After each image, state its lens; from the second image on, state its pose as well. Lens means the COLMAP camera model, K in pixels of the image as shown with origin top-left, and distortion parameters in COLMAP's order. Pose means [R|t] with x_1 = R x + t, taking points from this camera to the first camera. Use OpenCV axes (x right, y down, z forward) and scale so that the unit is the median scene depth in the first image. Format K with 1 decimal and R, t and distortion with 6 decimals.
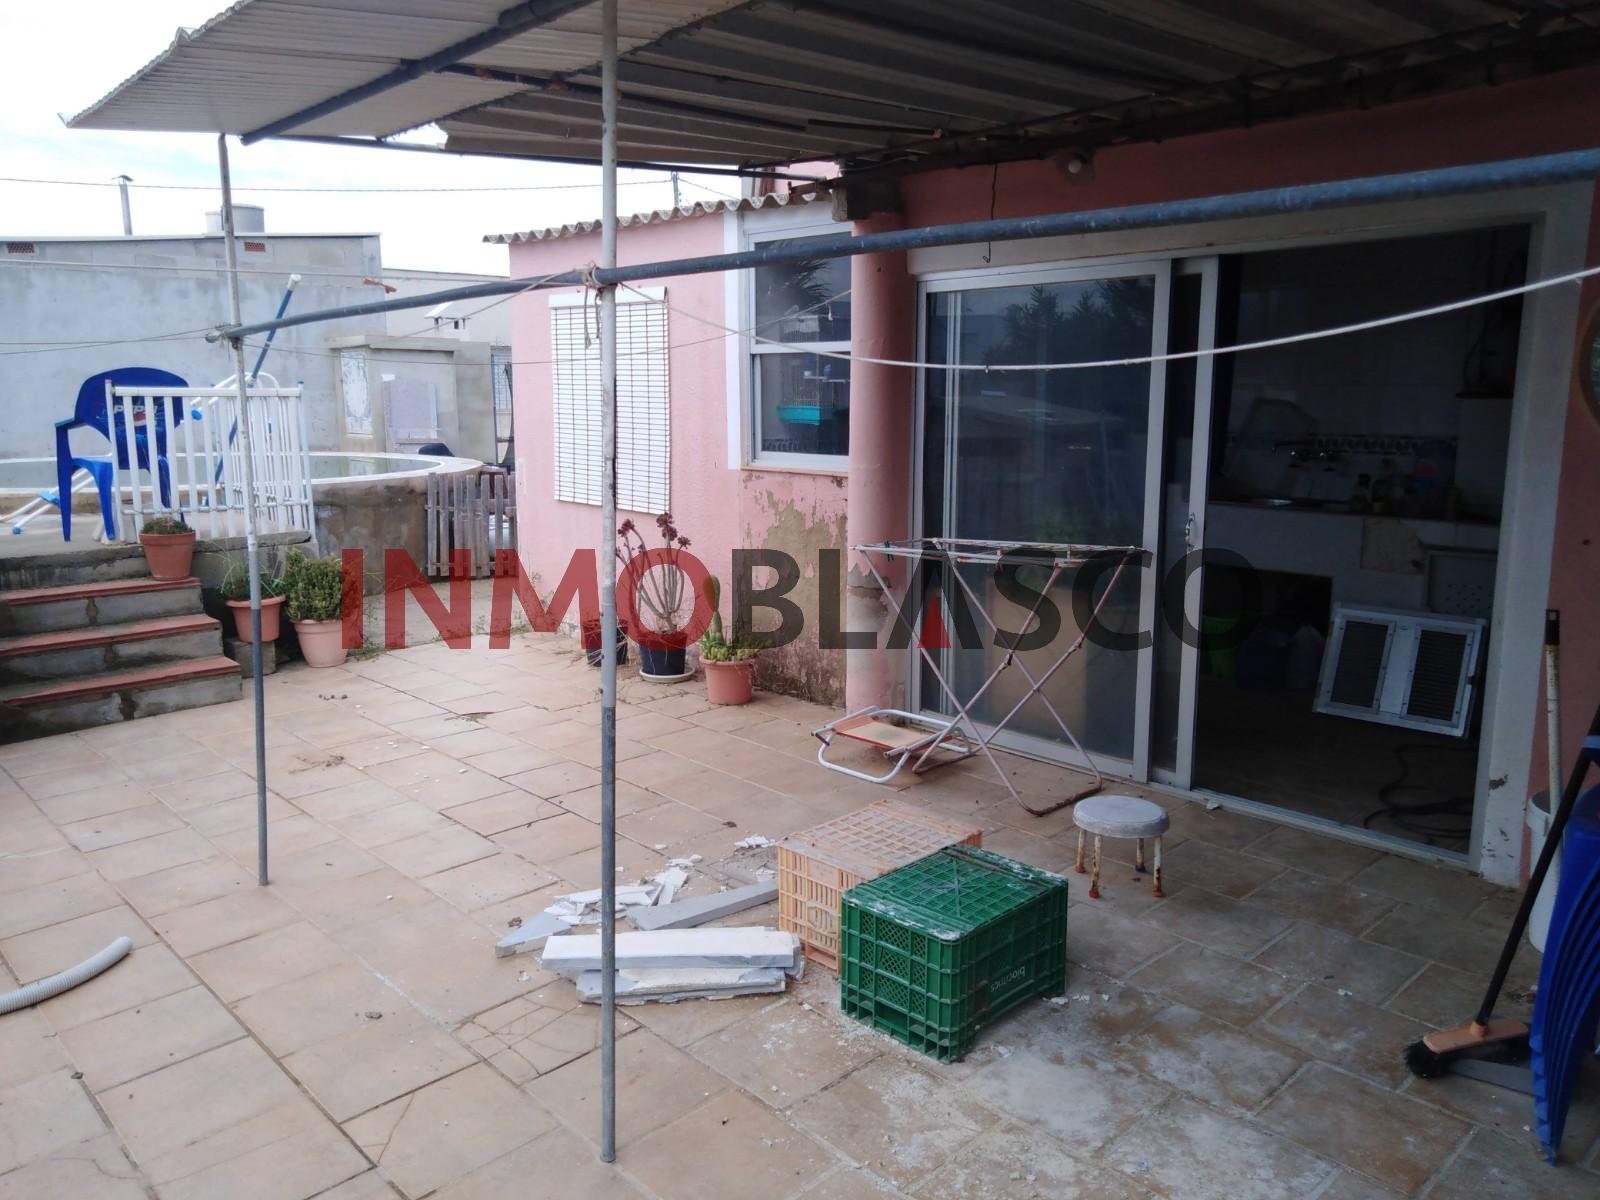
lens RADIAL K [[1196.5, 0, 795.2], [0, 1196.5, 598.7], [0, 0, 1]] dist [0.056141, -0.066241]
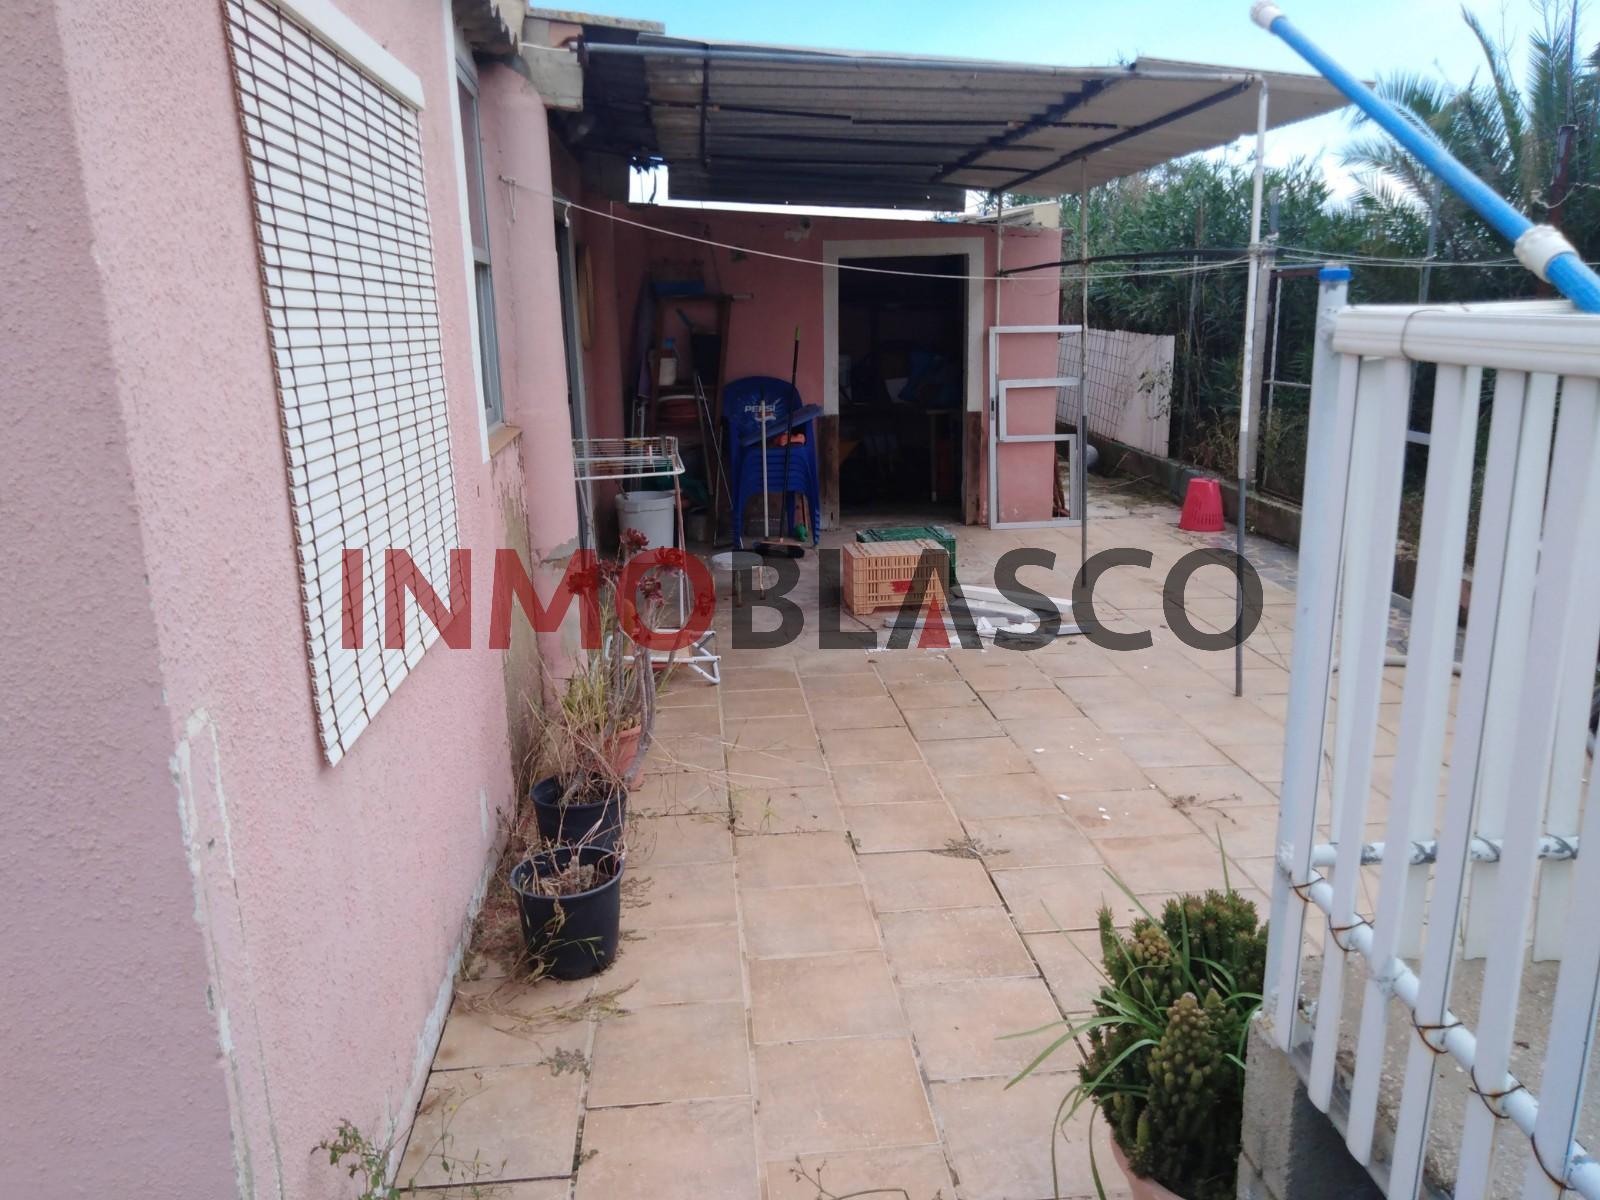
lens RADIAL K [[1196.5, 0, 795.2], [0, 1196.5, 598.7], [0, 0, 1]] dist [0.056141, -0.066241]
pose [[-0.783491, -0.134388, 0.606697, -0.515102], [0.126367, 0.921476, 0.367305, -0.236408], [-0.608418, 0.364447, -0.704986, 1.331922]]
